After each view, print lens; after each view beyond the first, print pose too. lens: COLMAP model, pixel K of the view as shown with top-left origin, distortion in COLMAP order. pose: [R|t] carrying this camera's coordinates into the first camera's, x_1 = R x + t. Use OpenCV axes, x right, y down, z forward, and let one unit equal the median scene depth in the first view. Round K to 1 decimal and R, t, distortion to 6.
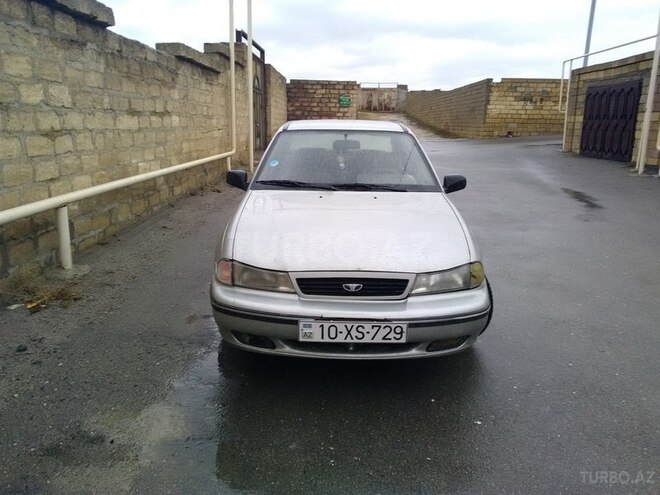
lens RADIAL K [[518.8, 0, 326.2], [0, 518.8, 248.0], [0, 0, 1]] dist [0.063245, -0.073466]
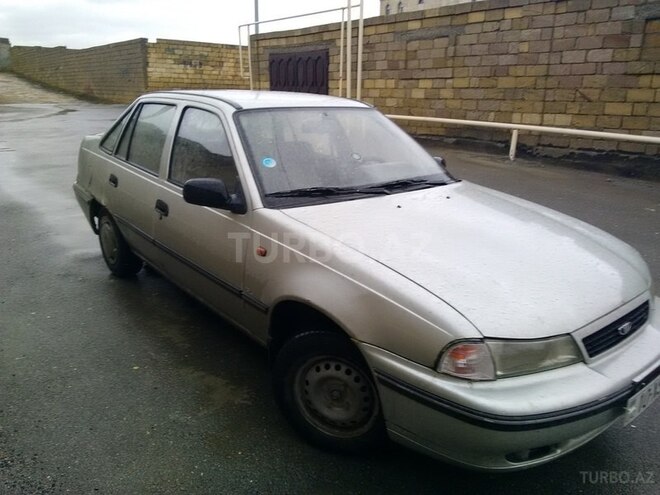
lens RADIAL K [[518.8, 0, 327.9], [0, 518.8, 248.9], [0, 0, 1]] dist [0.063245, -0.073466]
pose [[0.765315, -0.191852, 0.614398, -0.081994], [0.149809, 0.981424, 0.119852, -0.021778], [-0.625979, 0.000317, 0.779840, 0.077860]]
